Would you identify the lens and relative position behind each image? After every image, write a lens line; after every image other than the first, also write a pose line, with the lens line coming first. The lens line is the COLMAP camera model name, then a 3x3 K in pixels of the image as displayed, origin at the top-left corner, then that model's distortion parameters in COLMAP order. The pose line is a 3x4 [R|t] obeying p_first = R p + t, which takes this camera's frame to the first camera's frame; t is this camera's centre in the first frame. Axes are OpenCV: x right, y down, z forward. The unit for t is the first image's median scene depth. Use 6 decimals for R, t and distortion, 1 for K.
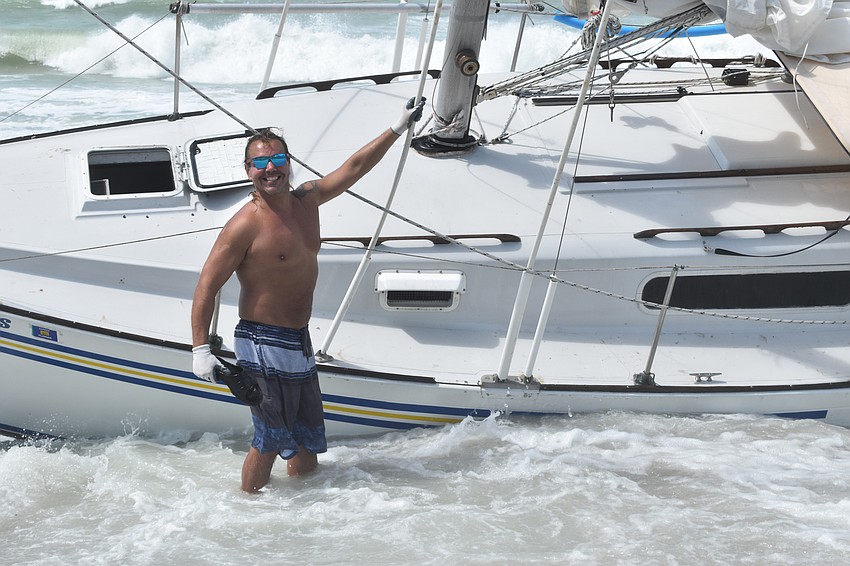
lens RADIAL K [[1839.6, 0, 417.8], [0, 1839.6, 304.3], [0, 0, 1]] dist [0.051869, 0.000000]
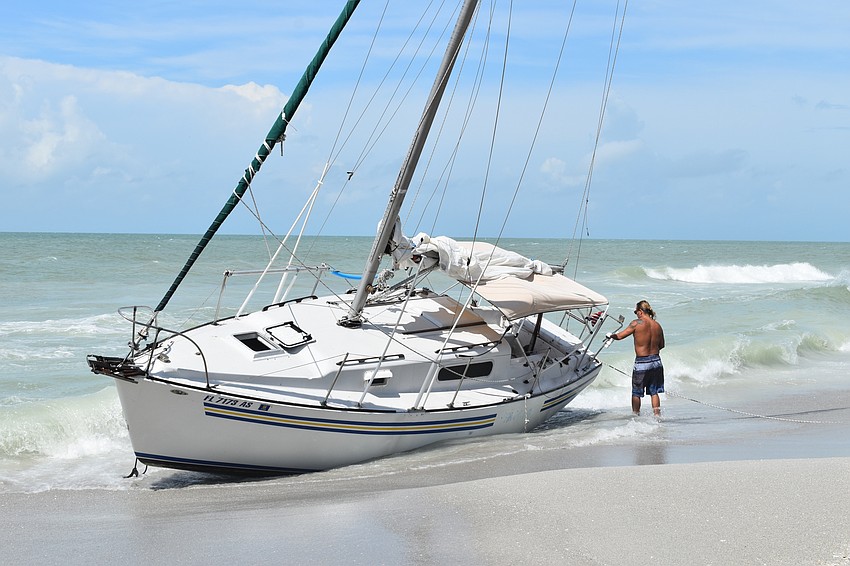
lens RADIAL K [[1839.6, 0, 430.9], [0, 1839.6, 281.0], [0, 0, 1]] dist [0.051869, 0.000000]
pose [[0.769442, -0.045552, 0.637091, -1.524017], [0.141638, 0.984788, -0.100650, 0.123155], [-0.622815, 0.167681, 0.764189, -0.980620]]
